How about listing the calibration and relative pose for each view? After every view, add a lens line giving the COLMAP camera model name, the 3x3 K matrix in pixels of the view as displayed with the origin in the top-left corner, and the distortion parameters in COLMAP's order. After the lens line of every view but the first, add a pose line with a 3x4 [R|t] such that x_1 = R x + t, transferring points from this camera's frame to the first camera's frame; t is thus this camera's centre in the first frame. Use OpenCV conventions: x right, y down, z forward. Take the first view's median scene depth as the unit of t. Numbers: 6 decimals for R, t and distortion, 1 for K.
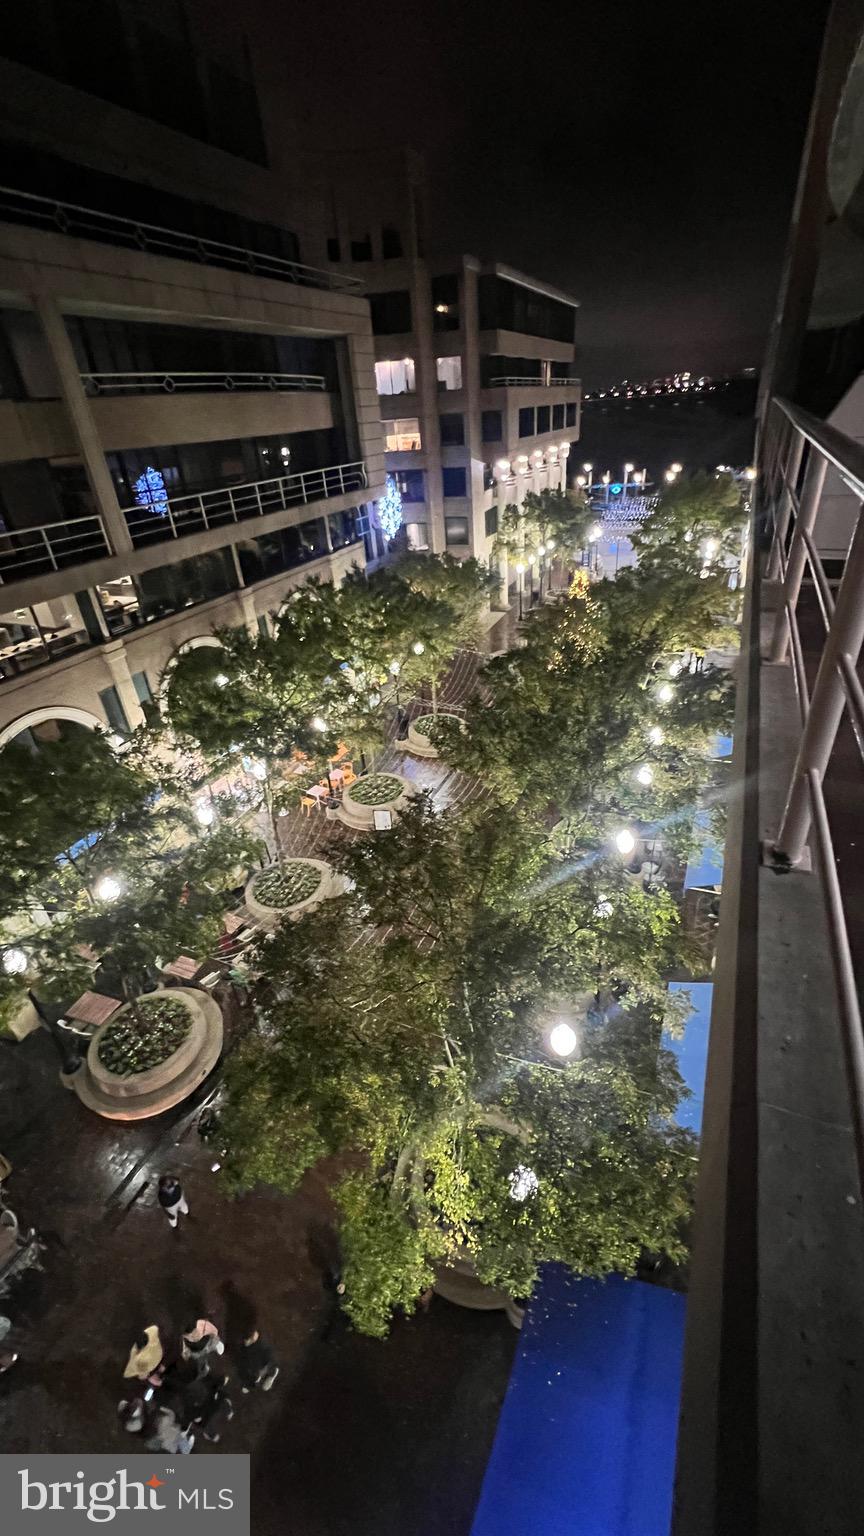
lens RADIAL K [[629.5, 0, 437.6], [0, 629.5, 770.1], [0, 0, 1]] dist [0.000202, 0.000303]
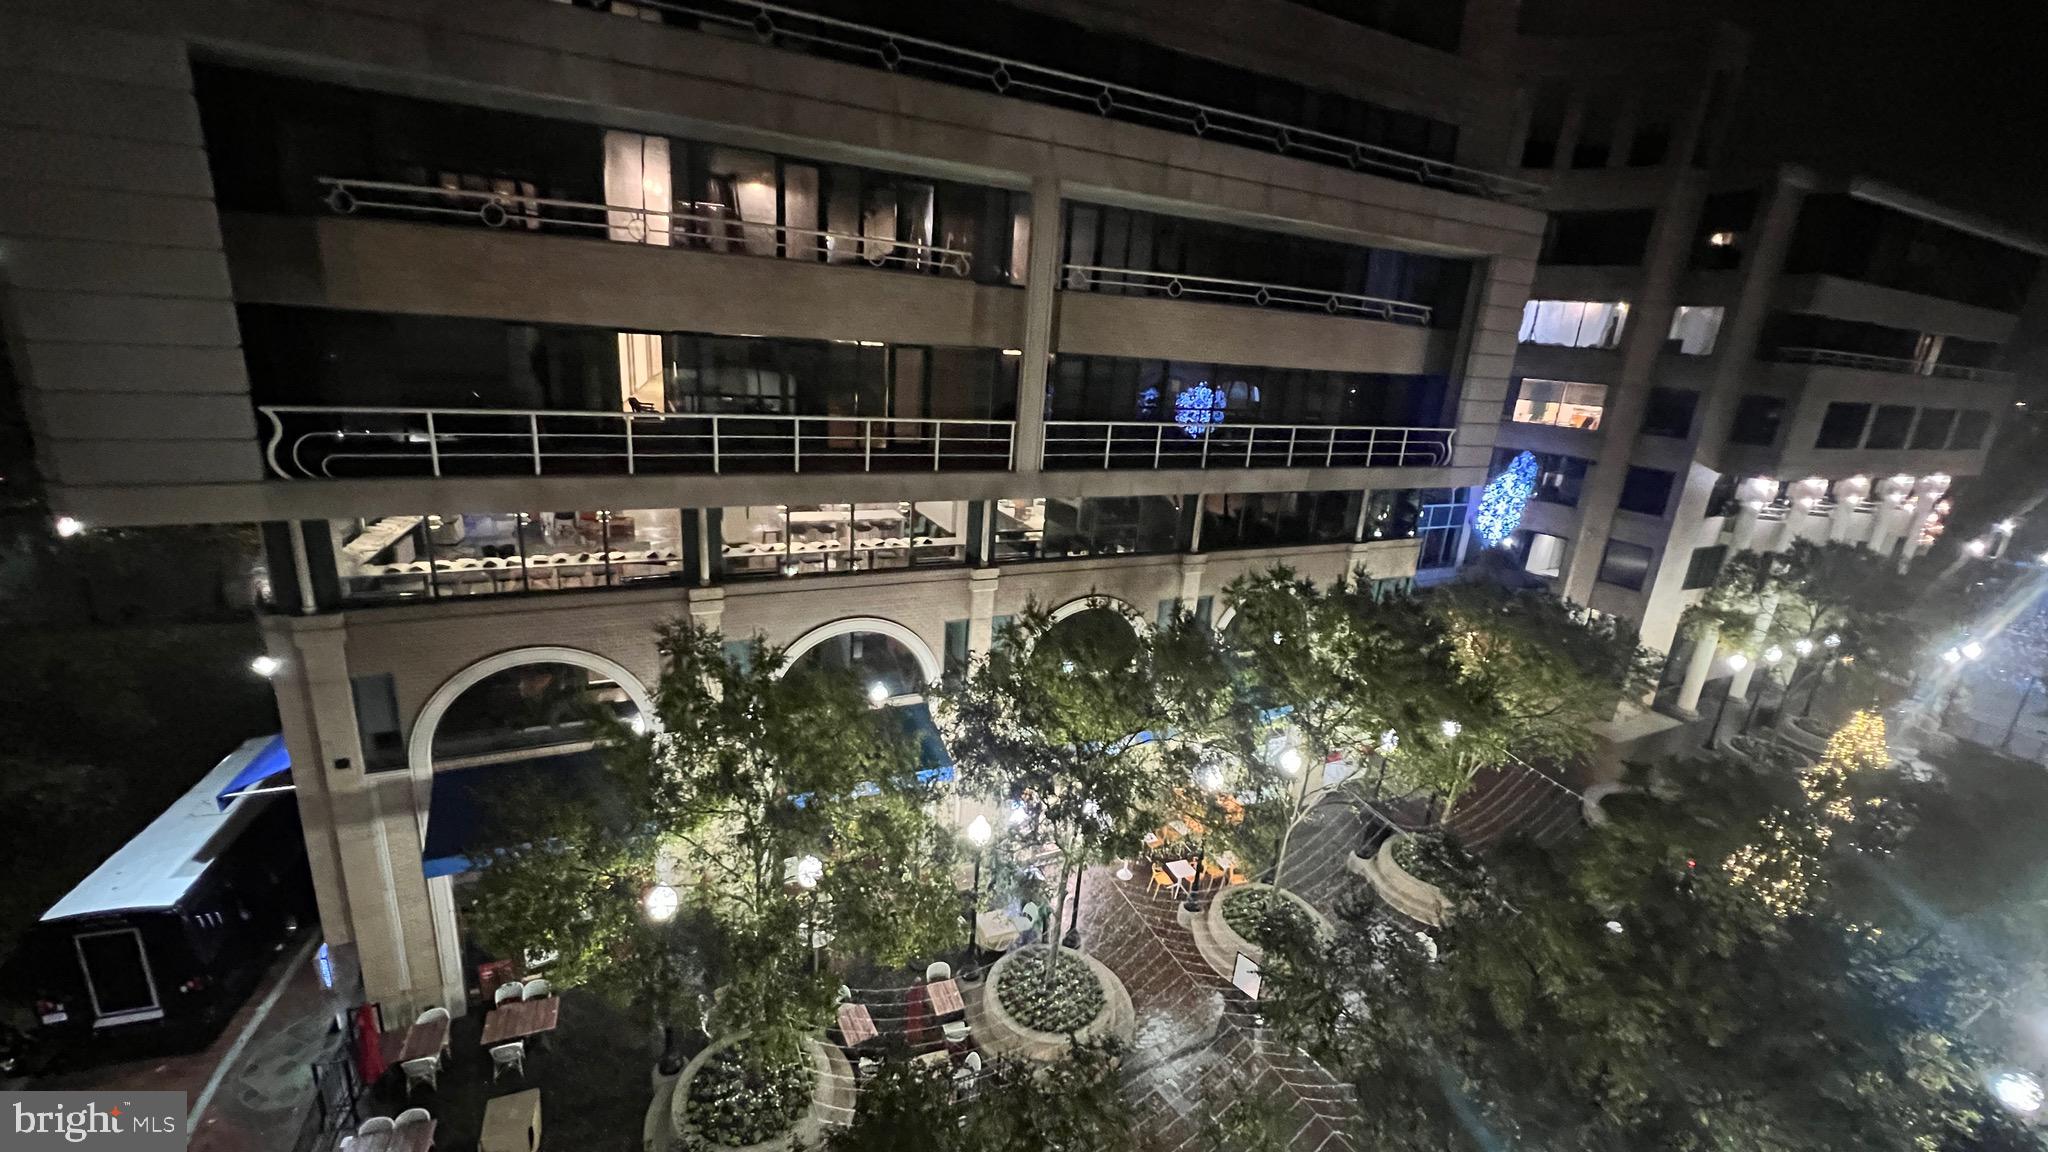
lens RADIAL K [[814.4, 0, 1024.8], [0, 814.4, 569.4], [0, 0, 1]] dist [-0.002072, 0.000131]
pose [[0.754096, 0.299167, -0.584670, 0.062351], [-0.428192, 0.898963, -0.092288, -0.074580], [0.497987, 0.319945, 0.806005, 0.120697]]
